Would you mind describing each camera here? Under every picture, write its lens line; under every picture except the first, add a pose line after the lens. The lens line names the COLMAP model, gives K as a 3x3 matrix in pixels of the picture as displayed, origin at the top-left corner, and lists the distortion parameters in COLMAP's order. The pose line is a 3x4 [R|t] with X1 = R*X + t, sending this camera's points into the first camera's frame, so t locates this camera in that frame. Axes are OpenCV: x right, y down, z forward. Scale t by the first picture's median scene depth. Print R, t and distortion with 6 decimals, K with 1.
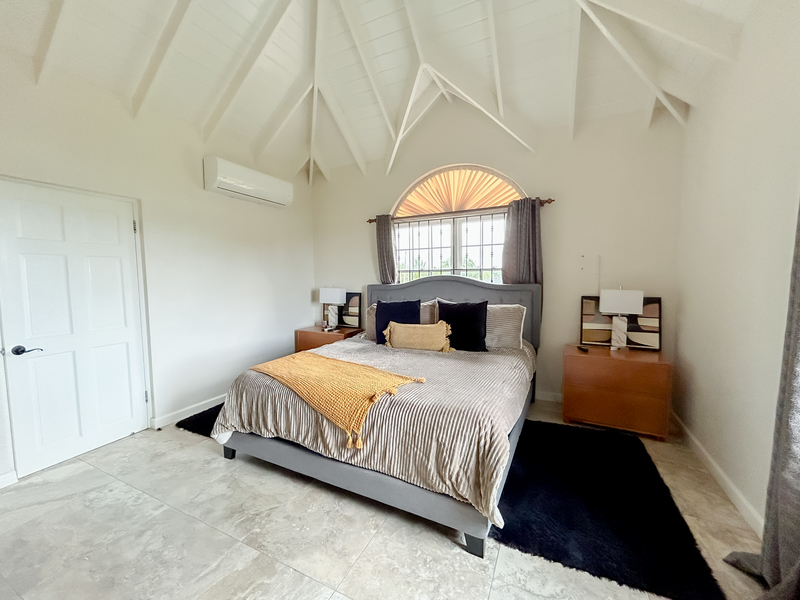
lens RADIAL K [[322.8, 0, 400.9], [0, 322.8, 298.7], [0, 0, 1]] dist [-0.000755, 0.000507]
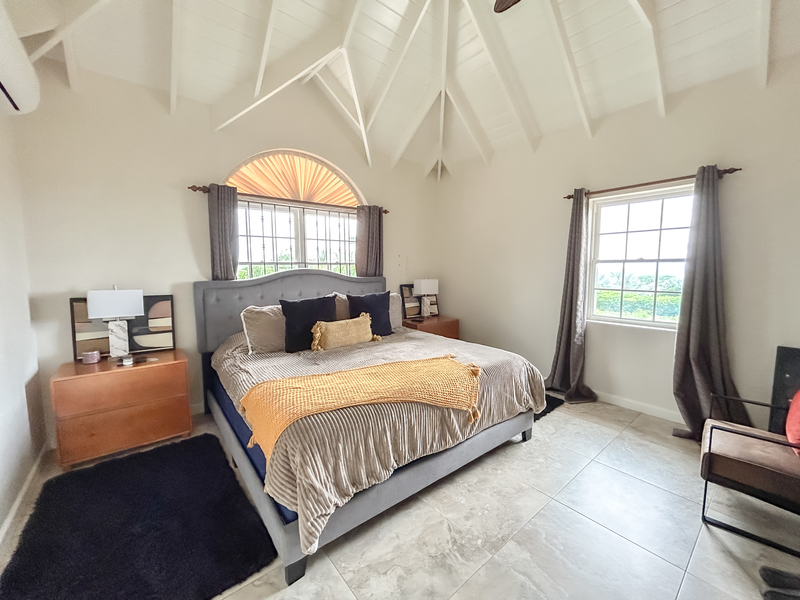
lens RADIAL K [[325.2, 0, 401.2], [0, 325.2, 296.1], [0, 0, 1]] dist [0.001735, 0.000404]
pose [[0.411520, -0.070042, 0.908705, -0.663490], [0.060113, 0.996957, 0.049621, -0.025521], [-0.909416, 0.034205, 0.414479, 0.390480]]
